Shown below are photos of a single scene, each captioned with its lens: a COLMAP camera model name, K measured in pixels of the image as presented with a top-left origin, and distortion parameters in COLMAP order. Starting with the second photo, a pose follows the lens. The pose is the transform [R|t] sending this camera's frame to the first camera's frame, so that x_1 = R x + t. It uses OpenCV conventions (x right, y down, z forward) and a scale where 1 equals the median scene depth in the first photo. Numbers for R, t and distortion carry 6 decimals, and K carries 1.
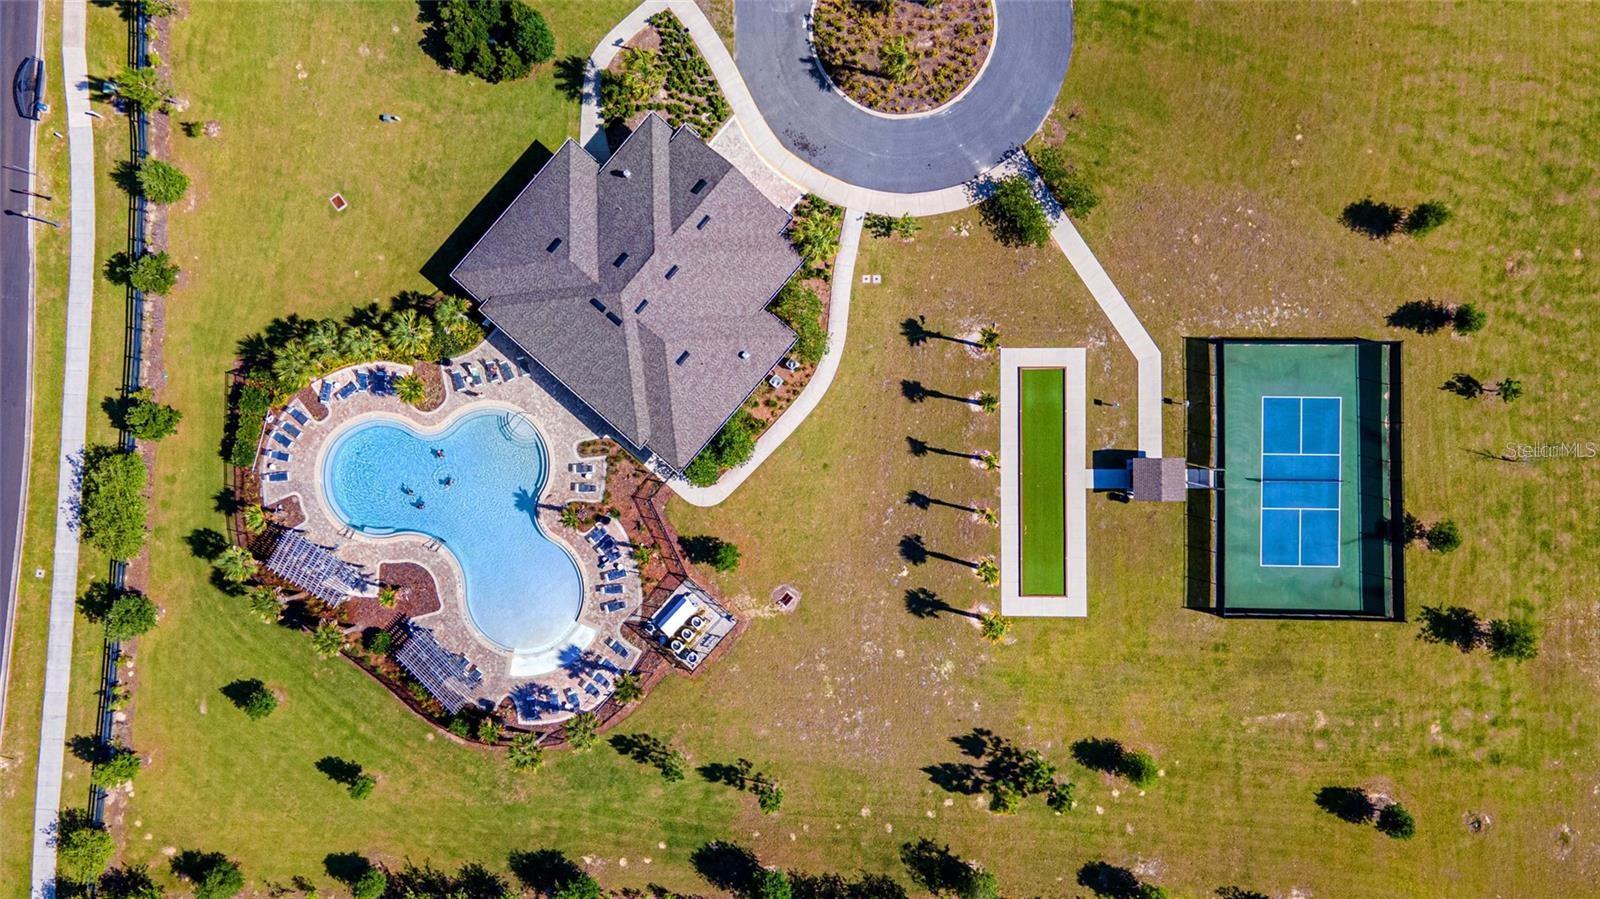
lens RADIAL K [[1164.0, 0, 804.2], [0, 1164.0, 454.5], [0, 0, 1]] dist [0.024233, 0.041014]
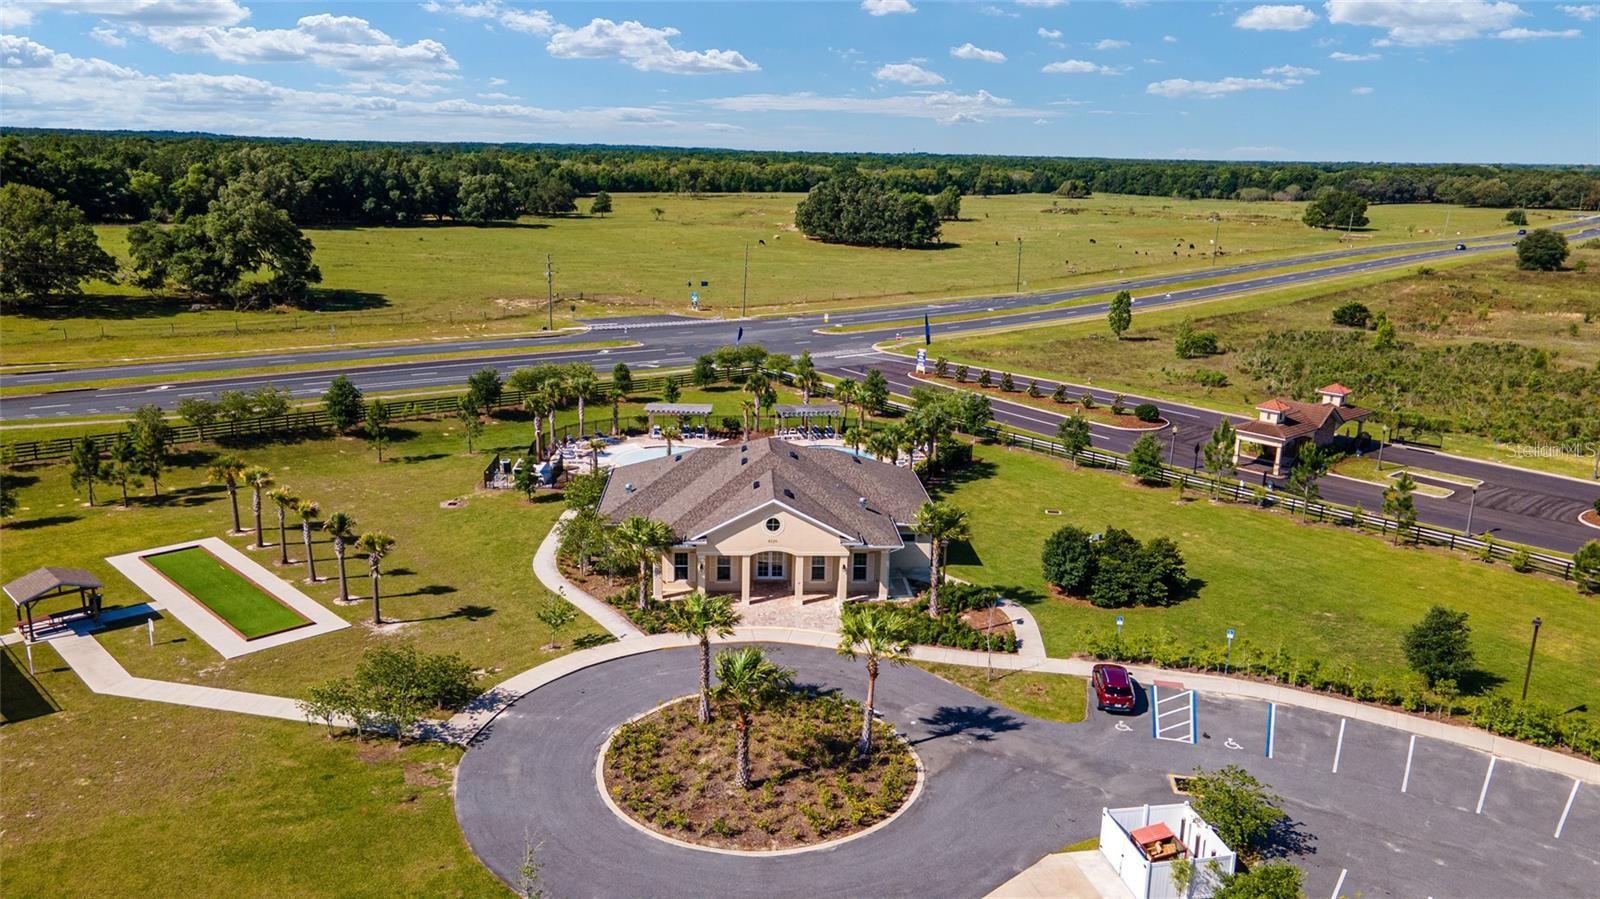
lens RADIAL K [[1164.0, 0, 804.2], [0, 1164.0, 454.5], [0, 0, 1]] dist [0.024233, 0.041014]
pose [[-0.711504, 0.176122, -0.680252, 0.440358], [-0.702606, -0.192537, 0.685036, -0.757020], [-0.010324, 0.965355, 0.260735, 0.702071]]
